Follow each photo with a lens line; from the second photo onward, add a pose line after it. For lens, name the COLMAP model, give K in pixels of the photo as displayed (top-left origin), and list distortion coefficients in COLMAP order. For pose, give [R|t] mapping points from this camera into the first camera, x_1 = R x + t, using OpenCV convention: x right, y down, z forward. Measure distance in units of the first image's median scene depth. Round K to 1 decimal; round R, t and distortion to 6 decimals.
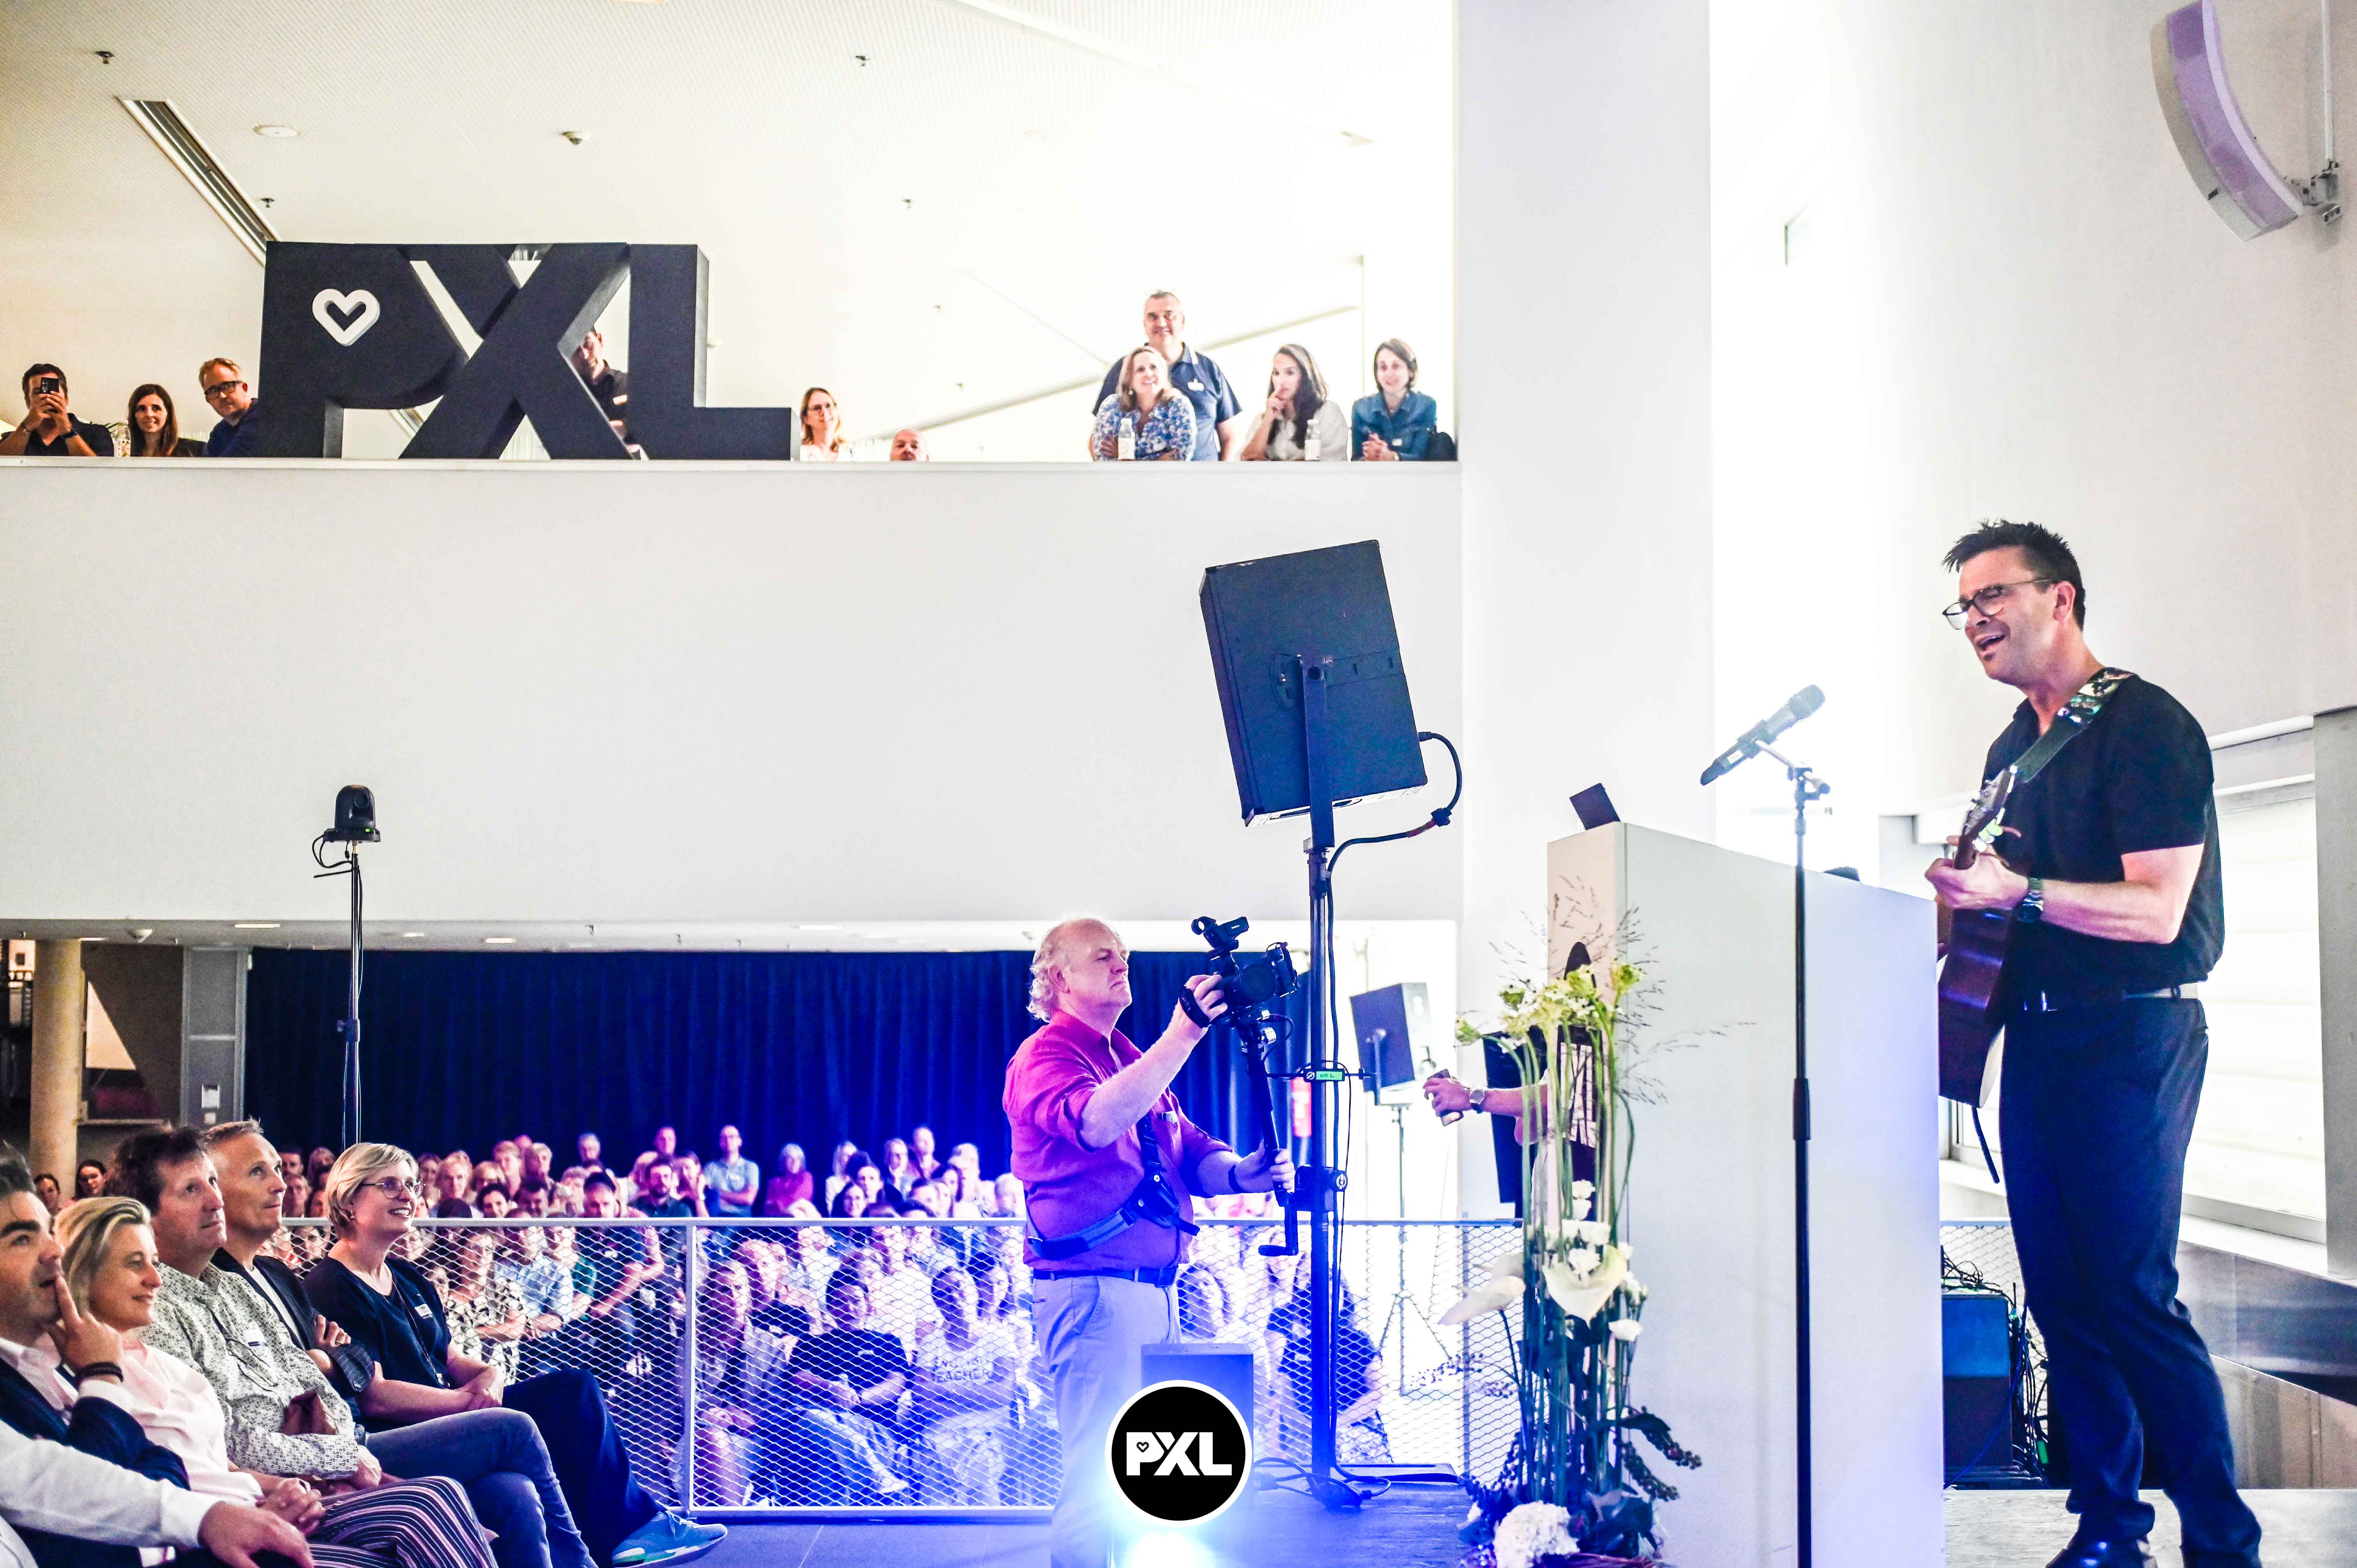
lens RADIAL K [[3128.7, 0, 1184.1], [0, 3128.7, 798.8], [0, 0, 1]] dist [0.019976, 0.000000]
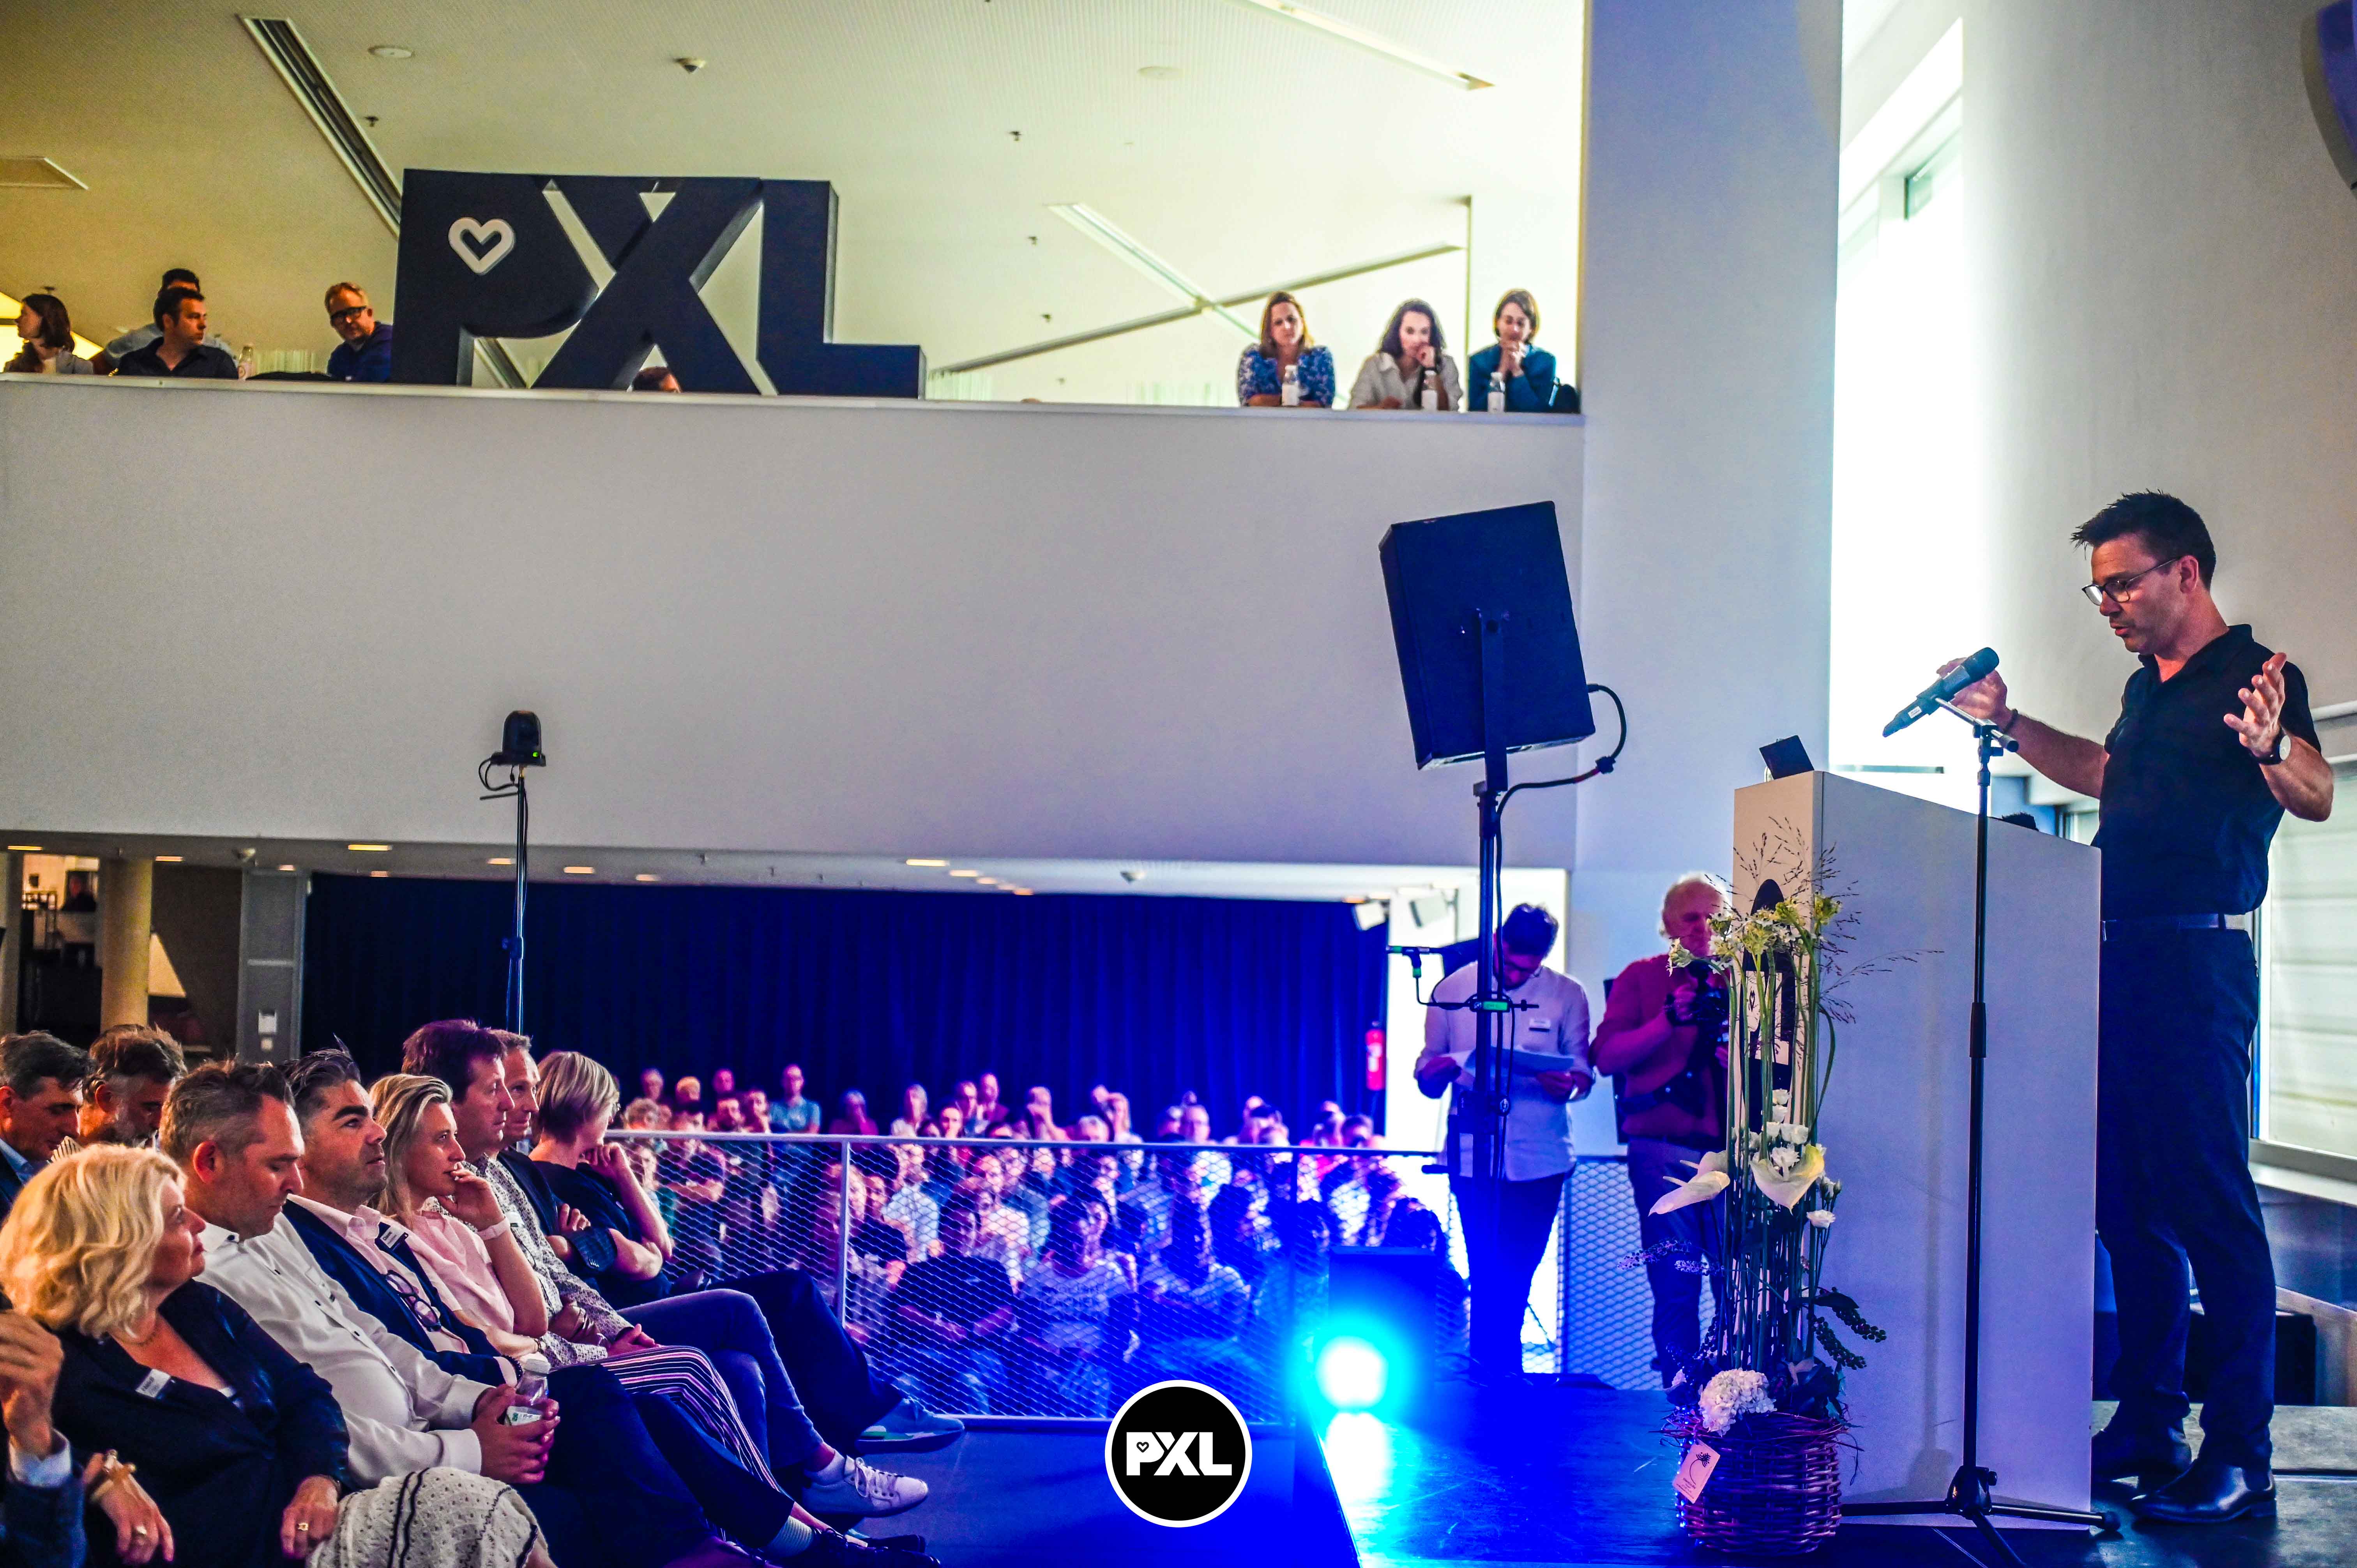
lens RADIAL K [[3331.1, 0, 1162.1], [0, 3331.1, 817.1], [0, 0, 1]] dist [0.031805, 0.000000]
pose [[0.999657, 0.023432, -0.011694, -0.040988], [-0.023171, 0.999491, 0.021950, 0.001644], [0.012203, -0.021672, 0.999691, -0.097658]]
